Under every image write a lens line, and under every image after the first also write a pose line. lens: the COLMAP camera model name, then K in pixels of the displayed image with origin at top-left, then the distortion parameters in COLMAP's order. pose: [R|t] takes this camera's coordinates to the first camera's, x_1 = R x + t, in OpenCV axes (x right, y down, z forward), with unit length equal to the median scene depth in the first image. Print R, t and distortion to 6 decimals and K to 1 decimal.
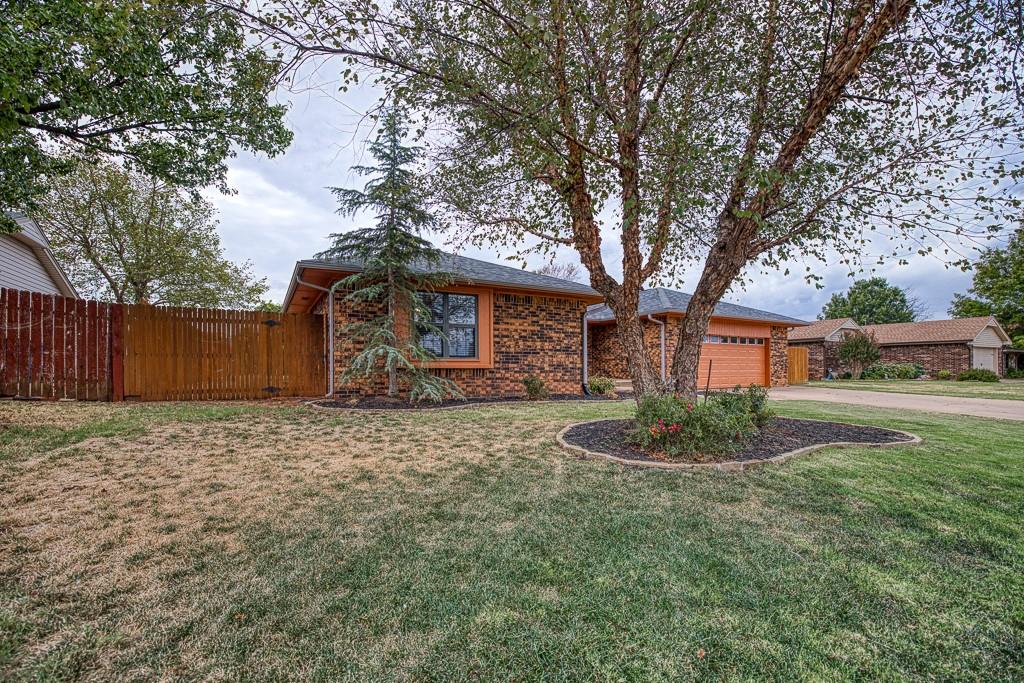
lens RADIAL K [[455.3, 0, 518.4], [0, 455.3, 372.1], [0, 0, 1]] dist [-0.018959, 0.000056]
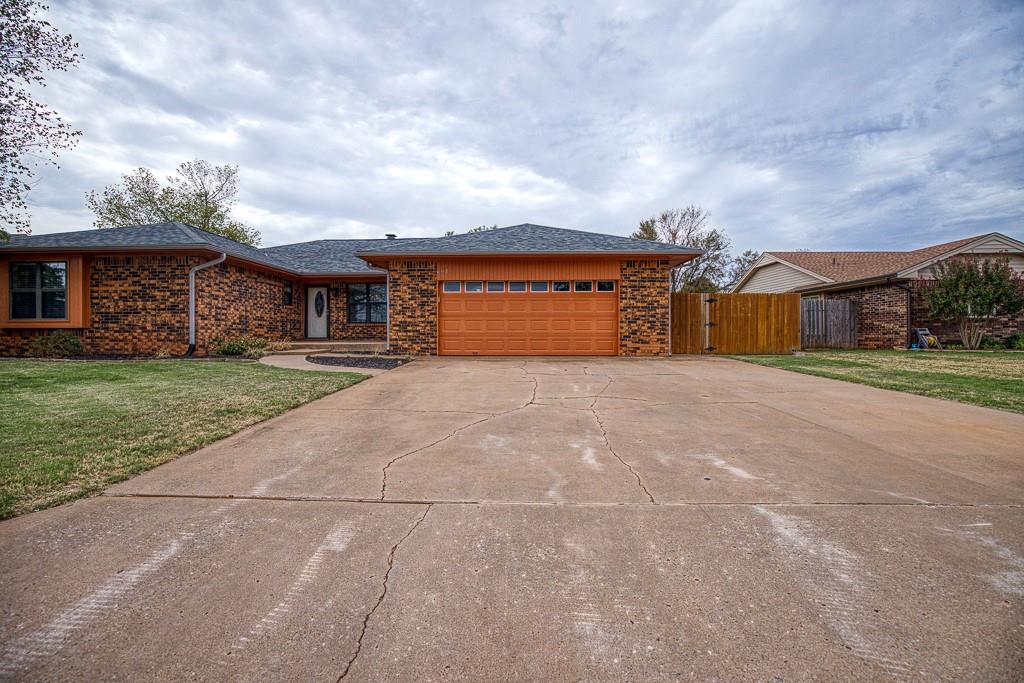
lens RADIAL K [[455.3, 0, 509.8], [0, 455.3, 343.4], [0, 0, 1]] dist [-0.018959, 0.000056]
pose [[0.840556, 0.004500, -0.541705, 1.267631], [-0.002285, 0.999986, 0.004761, 0.019476], [0.541719, -0.002764, 0.840555, 0.608226]]
